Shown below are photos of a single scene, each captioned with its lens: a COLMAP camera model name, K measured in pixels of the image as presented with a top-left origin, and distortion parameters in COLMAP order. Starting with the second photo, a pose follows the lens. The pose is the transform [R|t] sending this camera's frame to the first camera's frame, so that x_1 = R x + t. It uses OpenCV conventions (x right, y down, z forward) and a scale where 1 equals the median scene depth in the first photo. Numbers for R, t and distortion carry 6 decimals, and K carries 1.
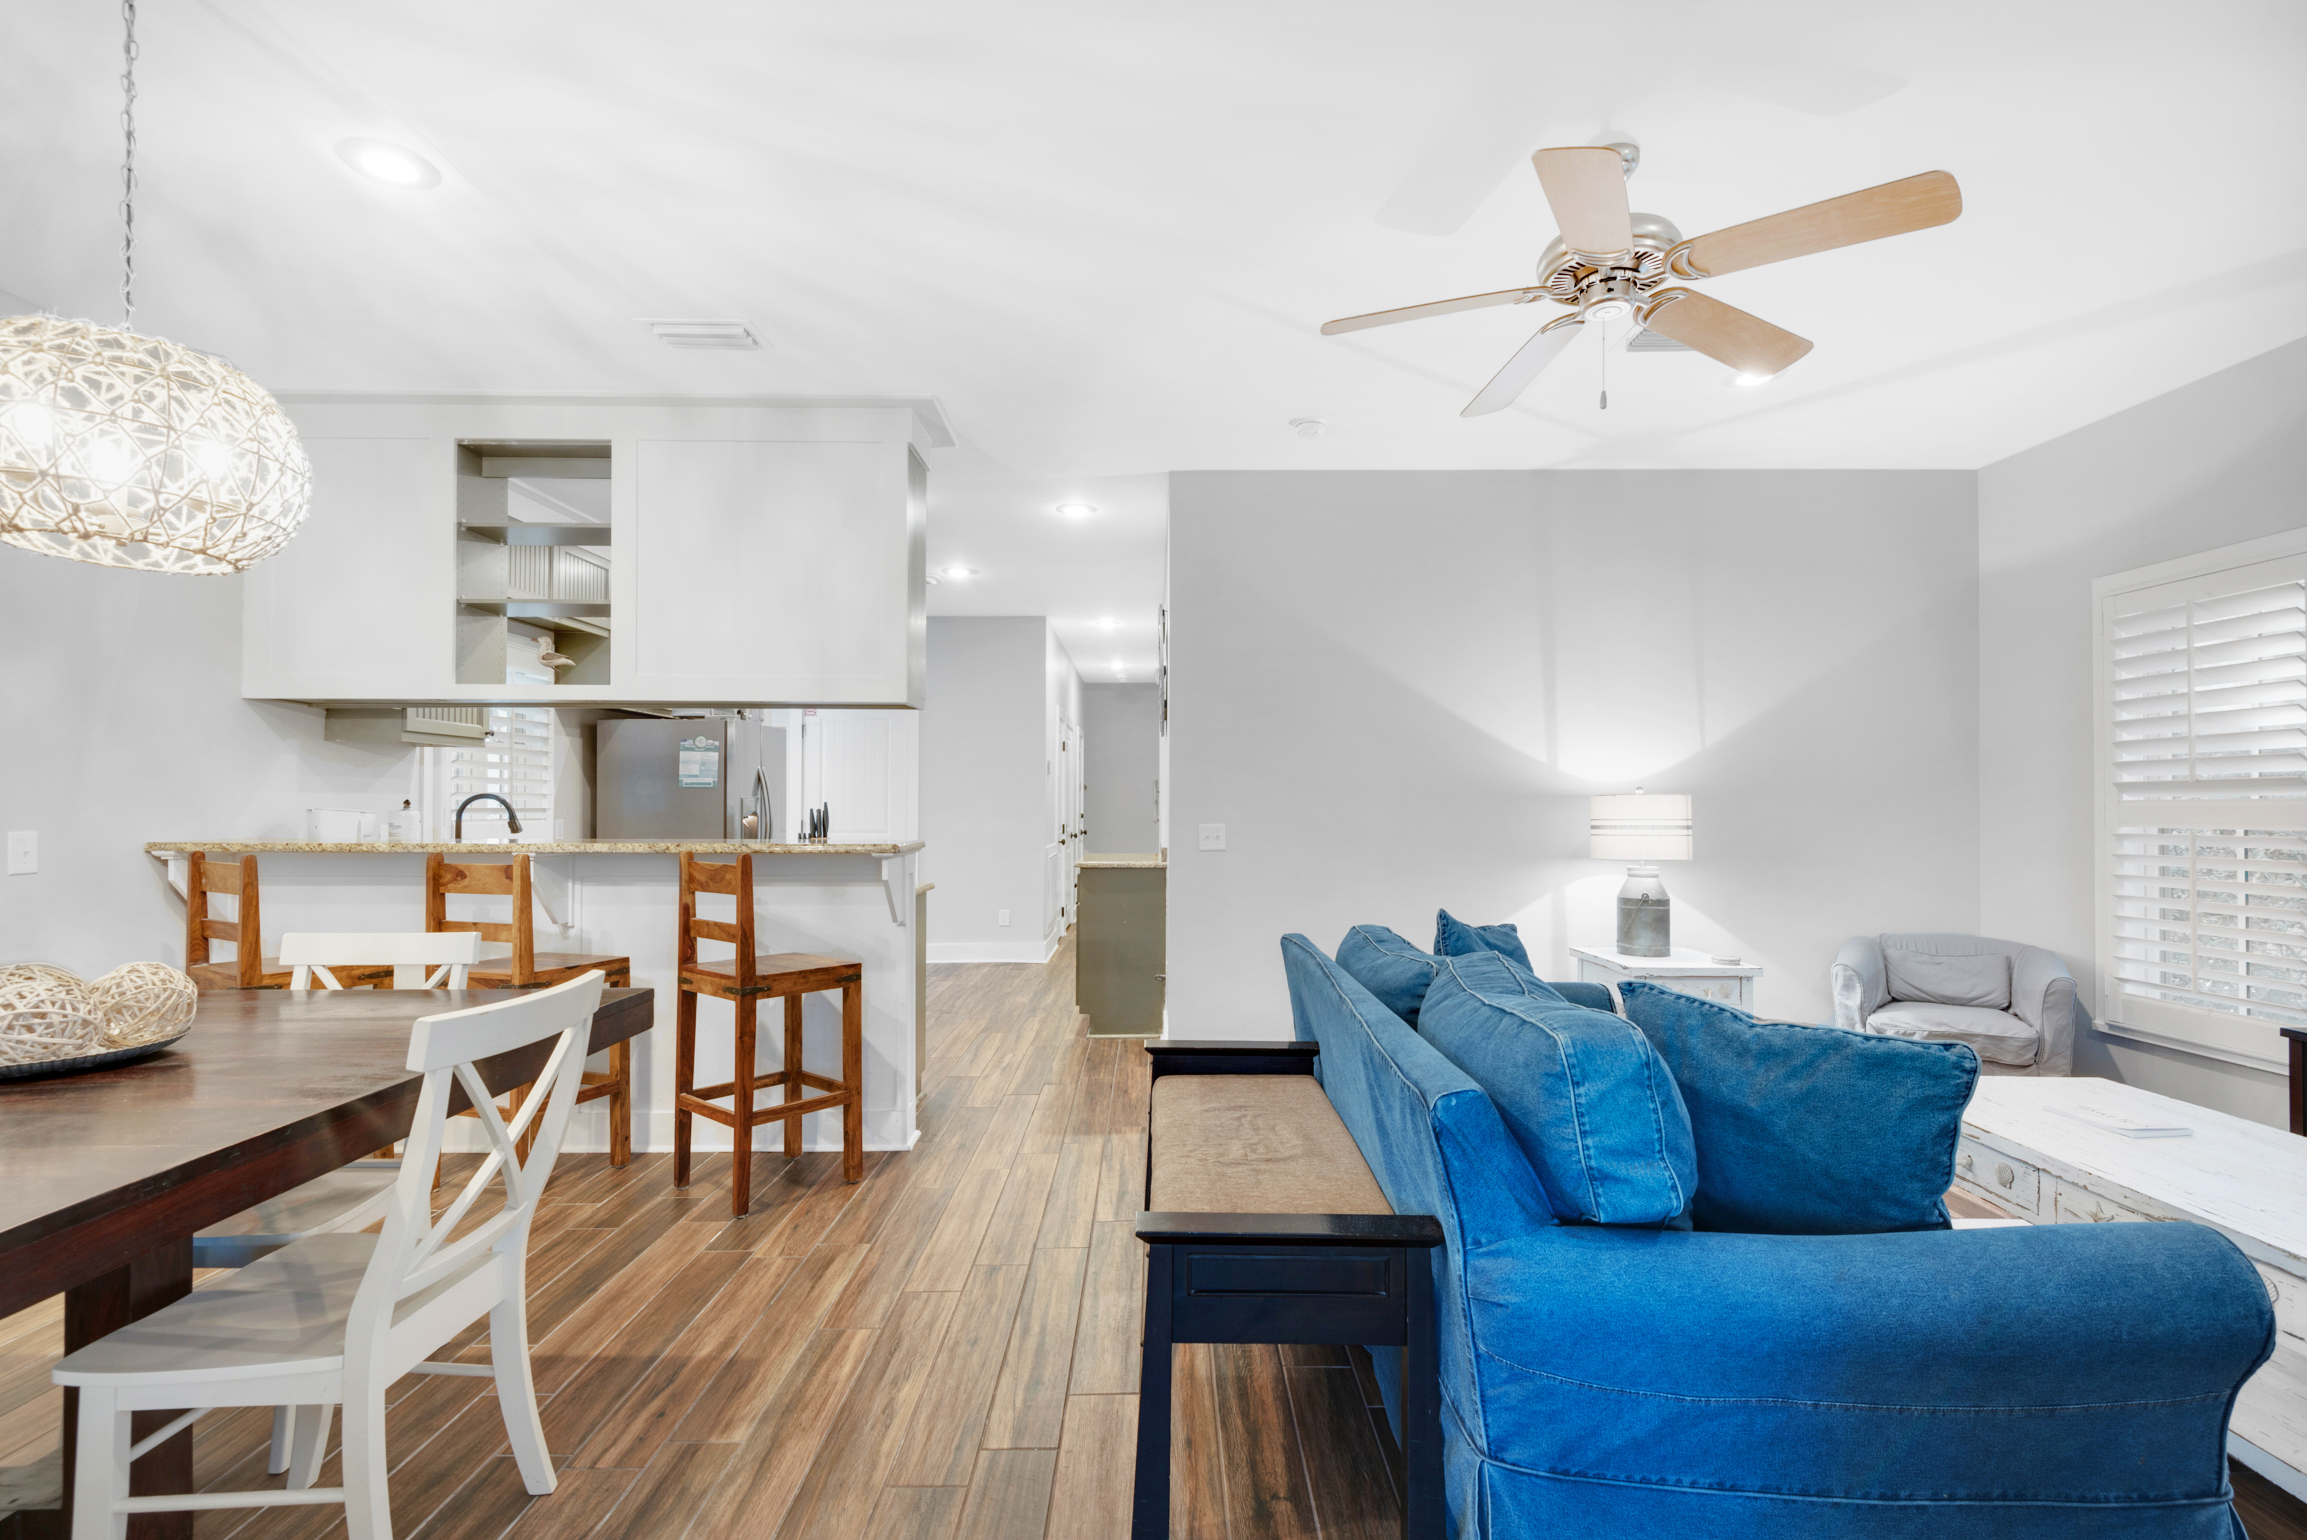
lens RADIAL K [[1109.3, 0, 1153.5], [0, 1109.3, 770.0], [0, 0, 1]] dist [0.033363, -0.000307]
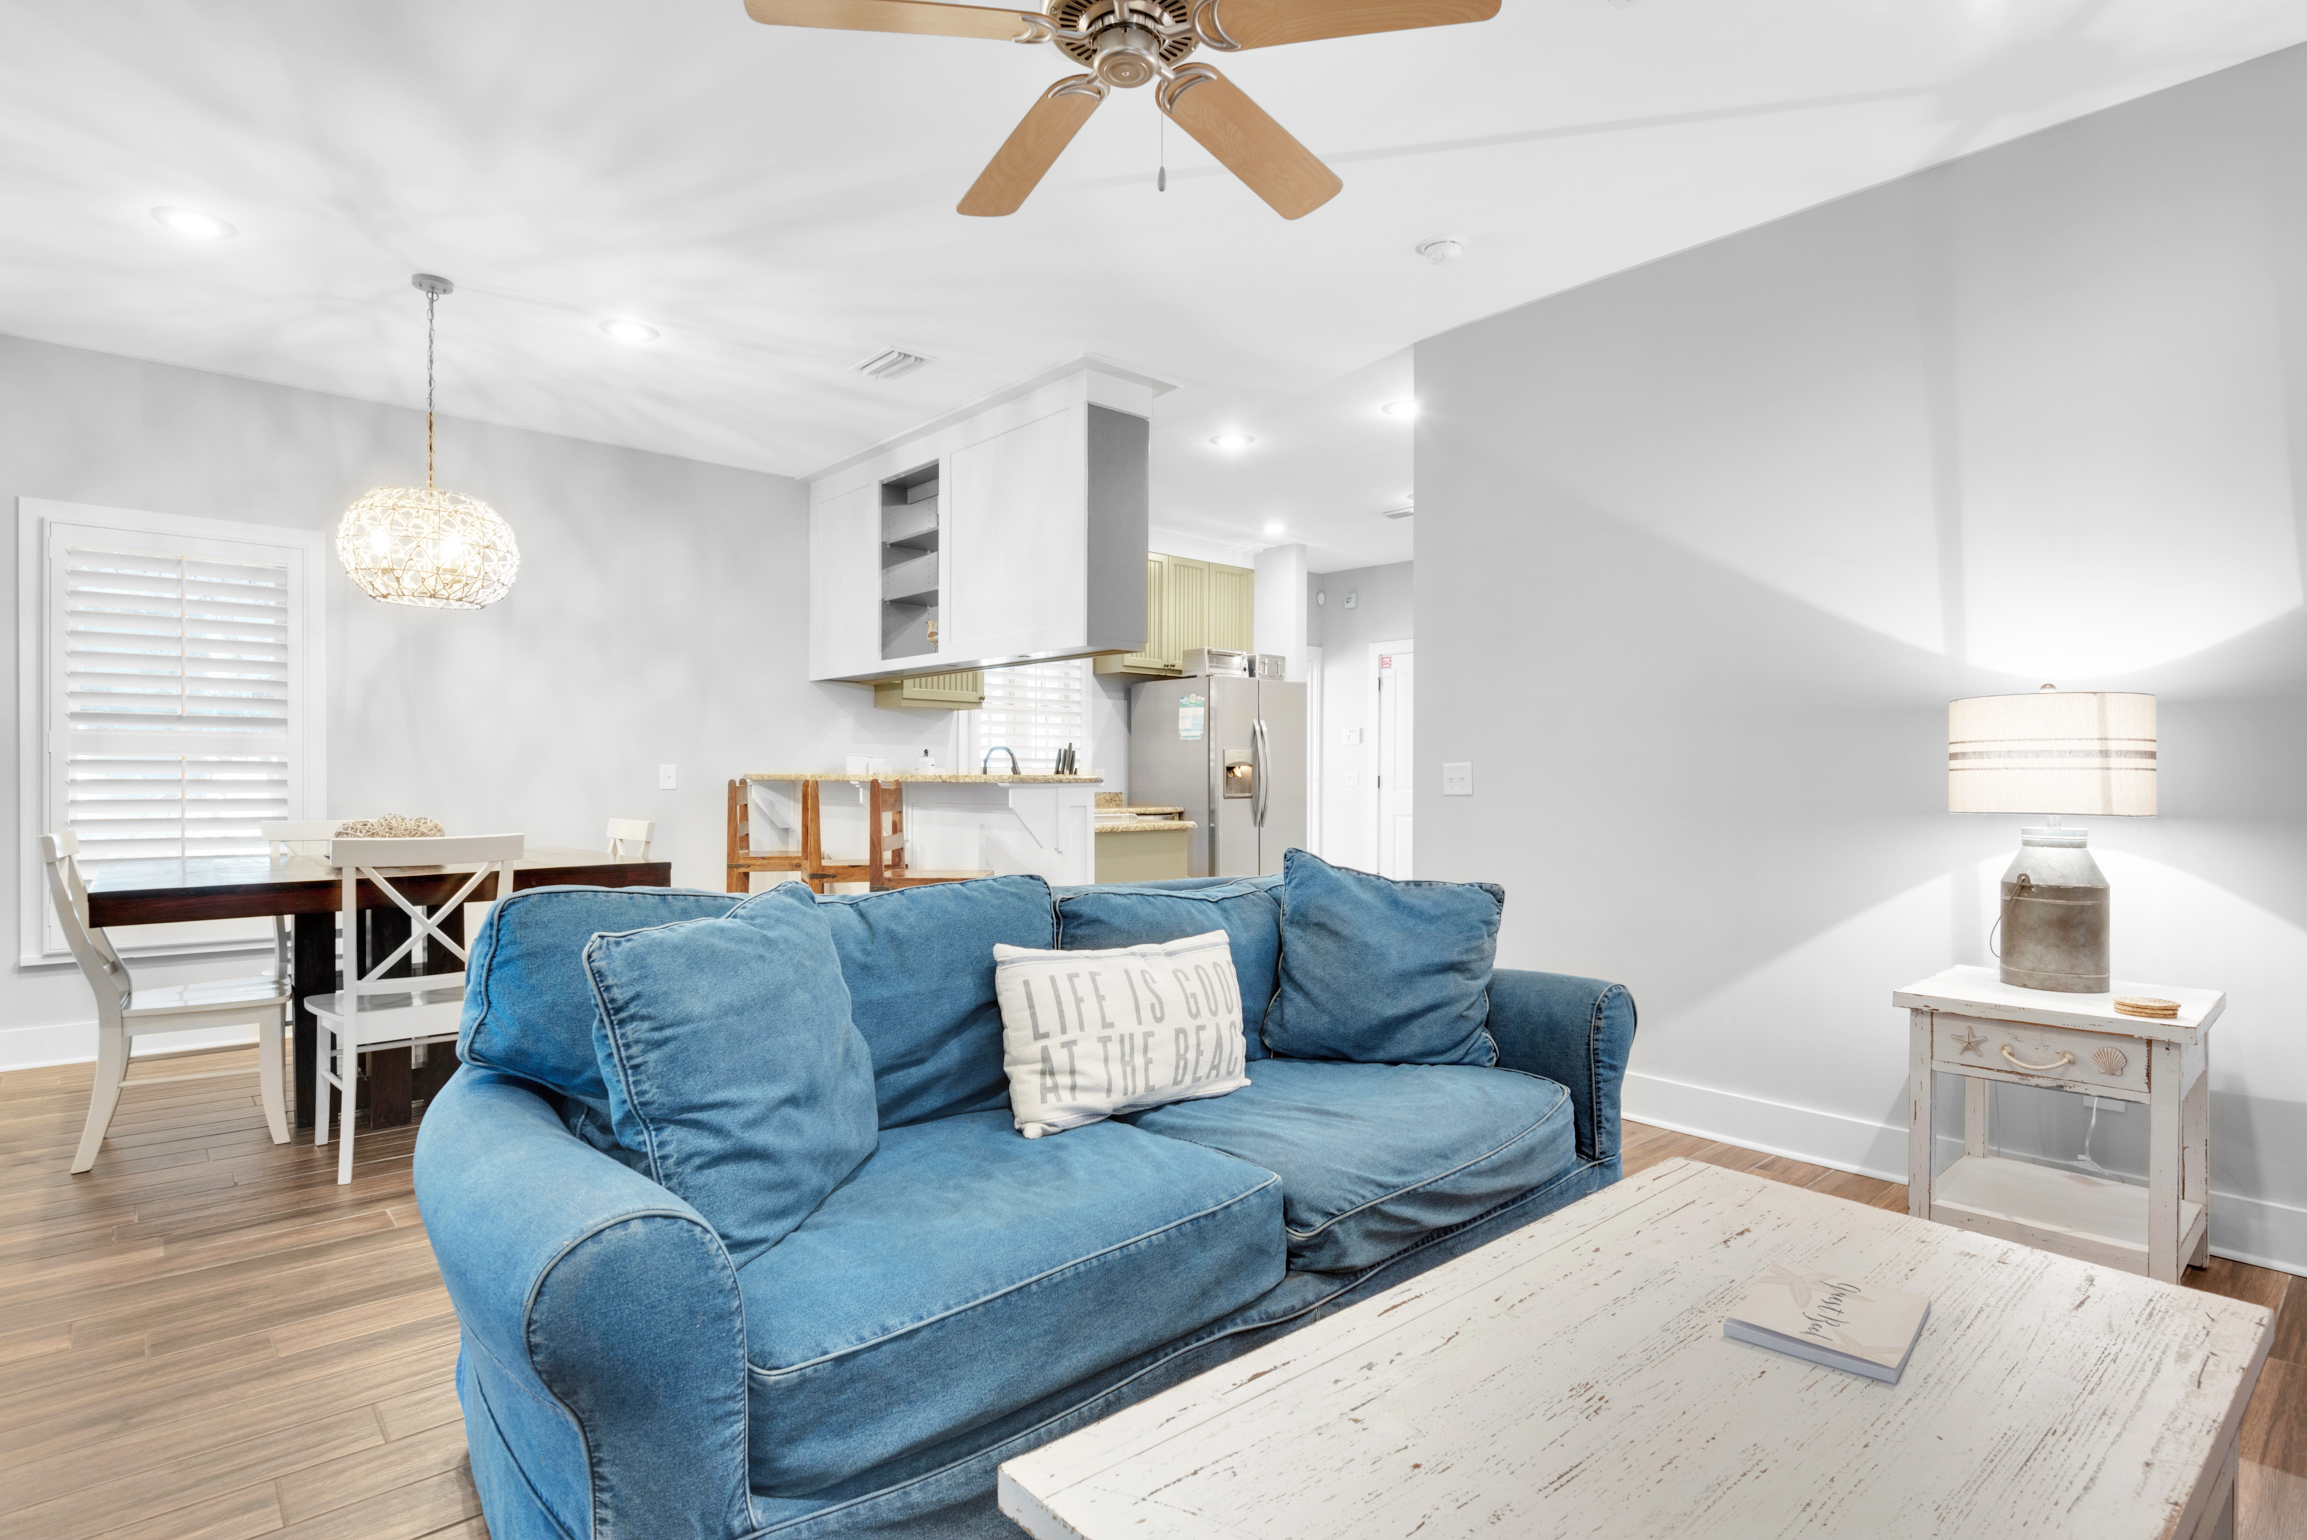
lens RADIAL K [[1165.9, 0, 1153.5], [0, 1165.9, 770.0], [0, 0, 1]] dist [-0.000079, -0.000091]
pose [[0.653901, -0.005734, -0.756558, 0.586492], [0.022842, 0.999665, 0.012166, 0.040463], [0.756235, -0.025237, 0.653813, 0.281844]]
